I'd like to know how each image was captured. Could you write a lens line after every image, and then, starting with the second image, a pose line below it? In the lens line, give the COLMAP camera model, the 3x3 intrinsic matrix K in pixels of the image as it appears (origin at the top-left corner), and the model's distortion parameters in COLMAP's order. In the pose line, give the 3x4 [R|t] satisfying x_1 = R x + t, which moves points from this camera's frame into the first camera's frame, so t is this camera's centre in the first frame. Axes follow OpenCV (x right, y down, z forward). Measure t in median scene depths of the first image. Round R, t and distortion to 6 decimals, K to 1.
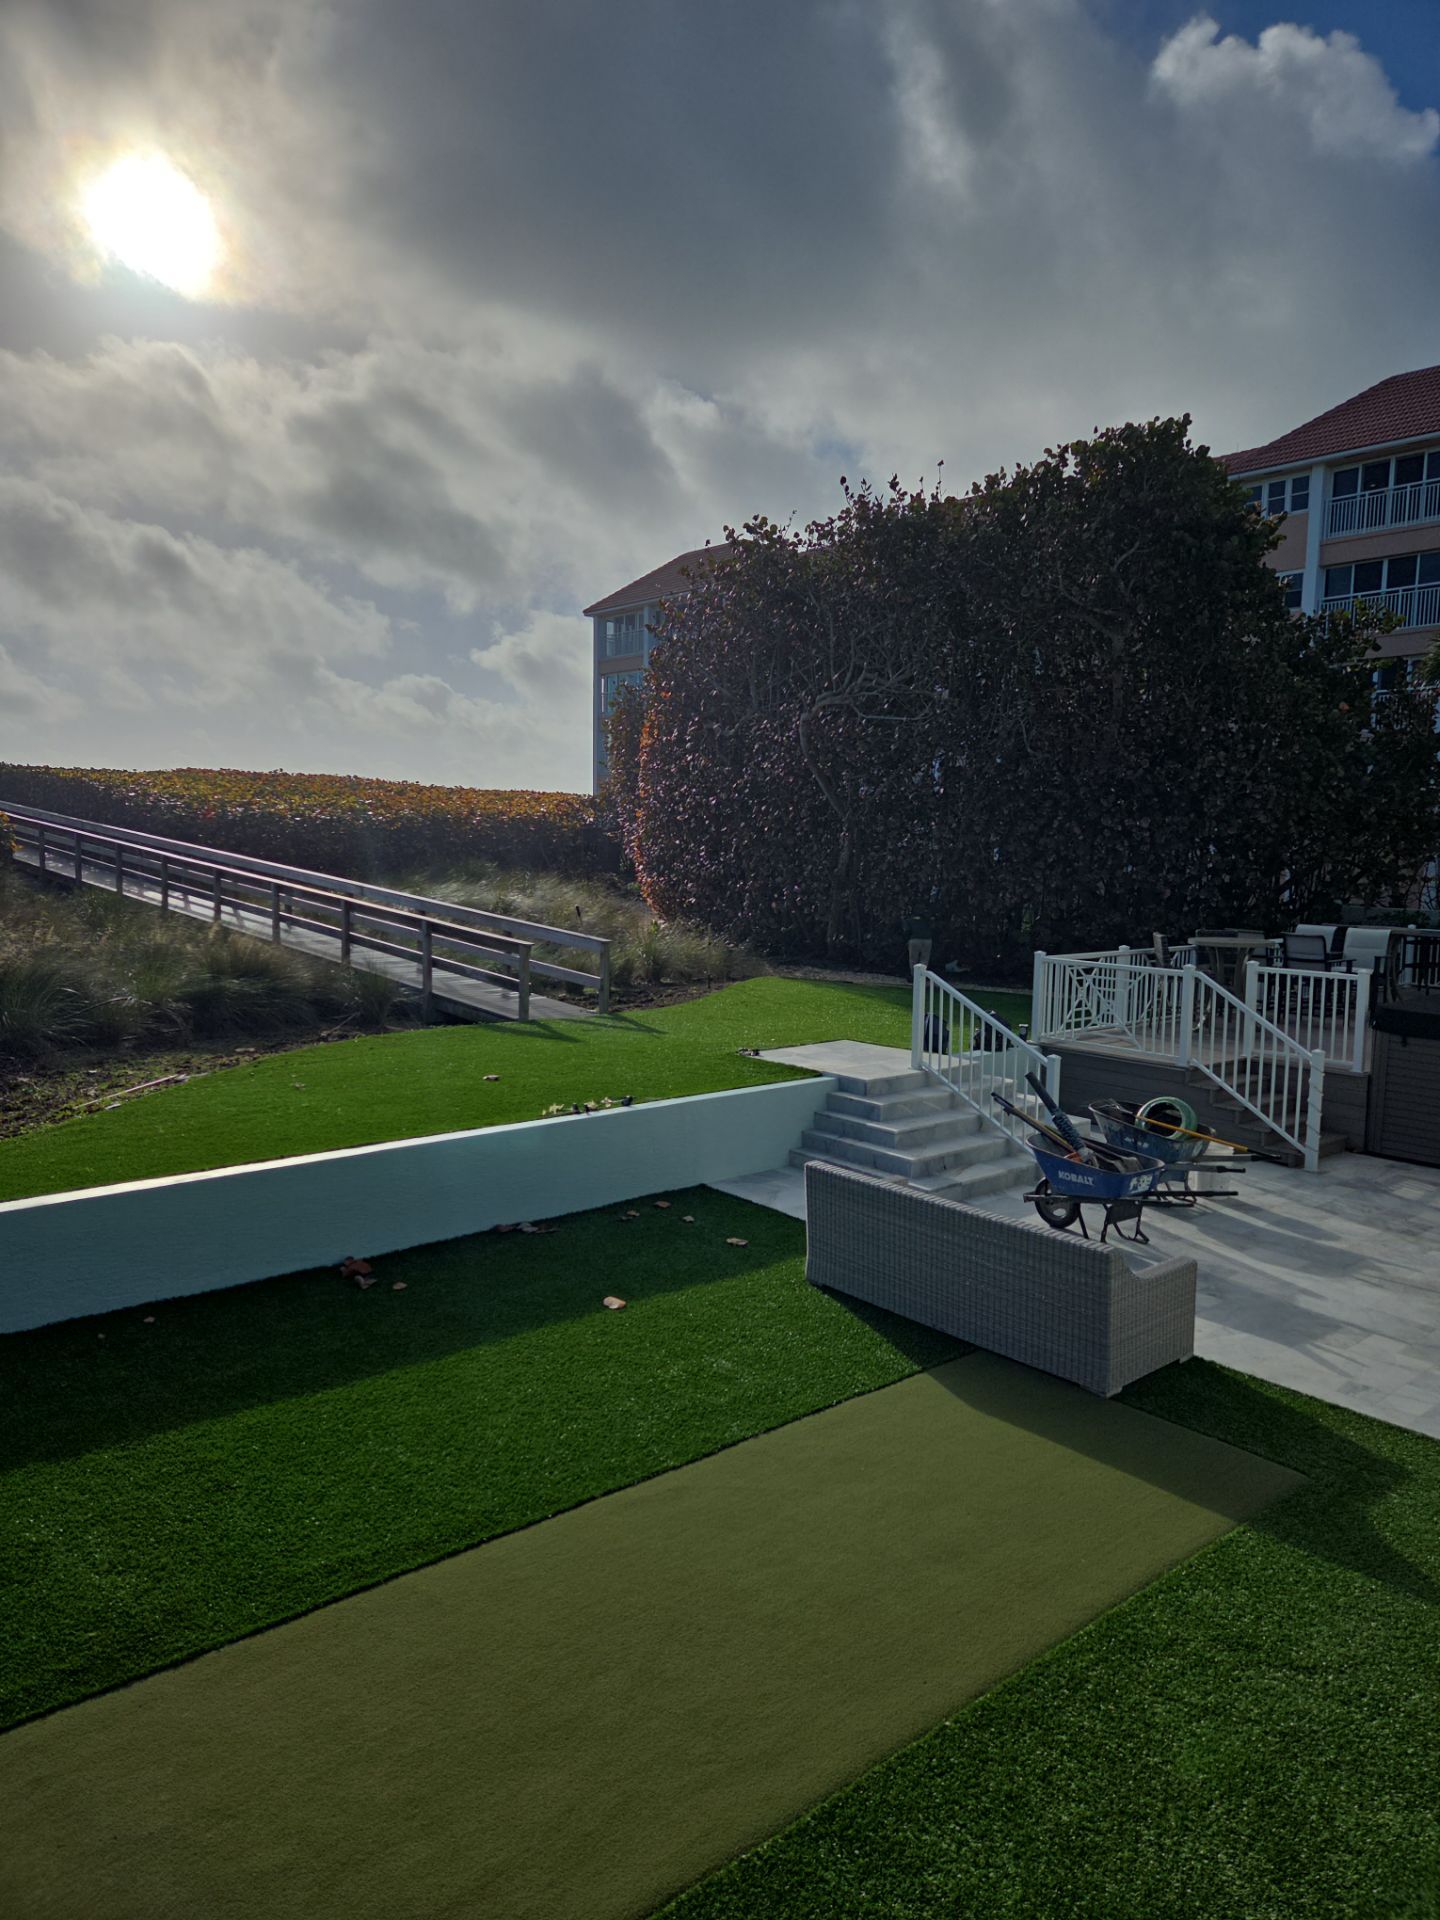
lens RADIAL K [[1298.1, 0, 729.2], [0, 1298.1, 962.2], [0, 0, 1]] dist [0.080492, -0.077021]
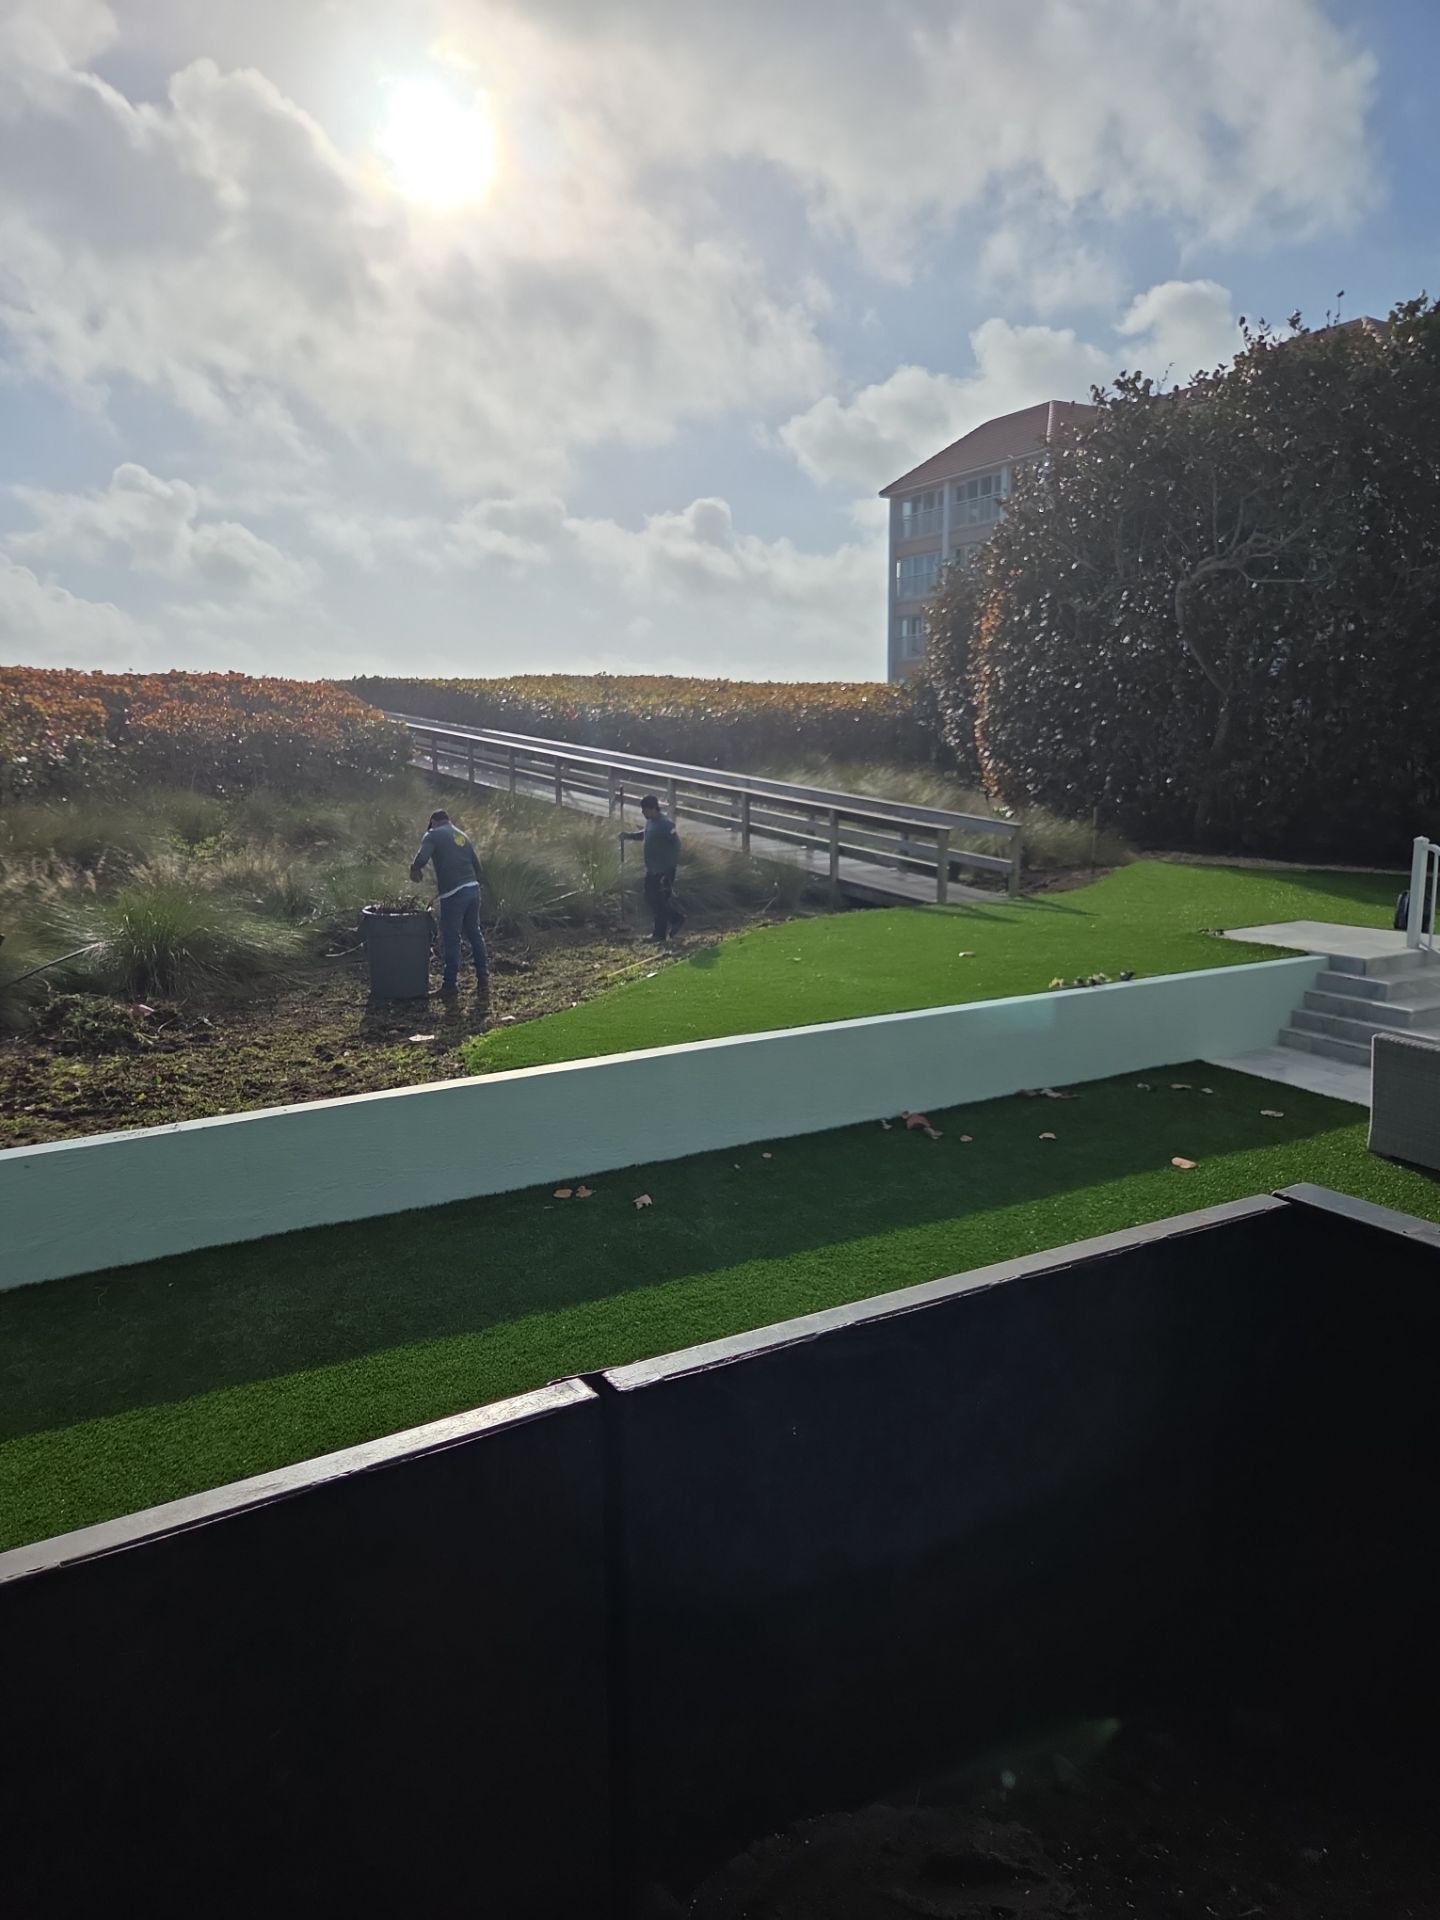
lens RADIAL K [[1298.1, 0, 706.5], [0, 1298.1, 967.5], [0, 0, 1]] dist [0.080492, -0.077021]
pose [[0.977149, 0.005923, -0.212473, -0.104909], [0.012067, 0.996454, 0.083273, 0.005981], [0.212213, -0.083934, 0.973612, -0.038745]]
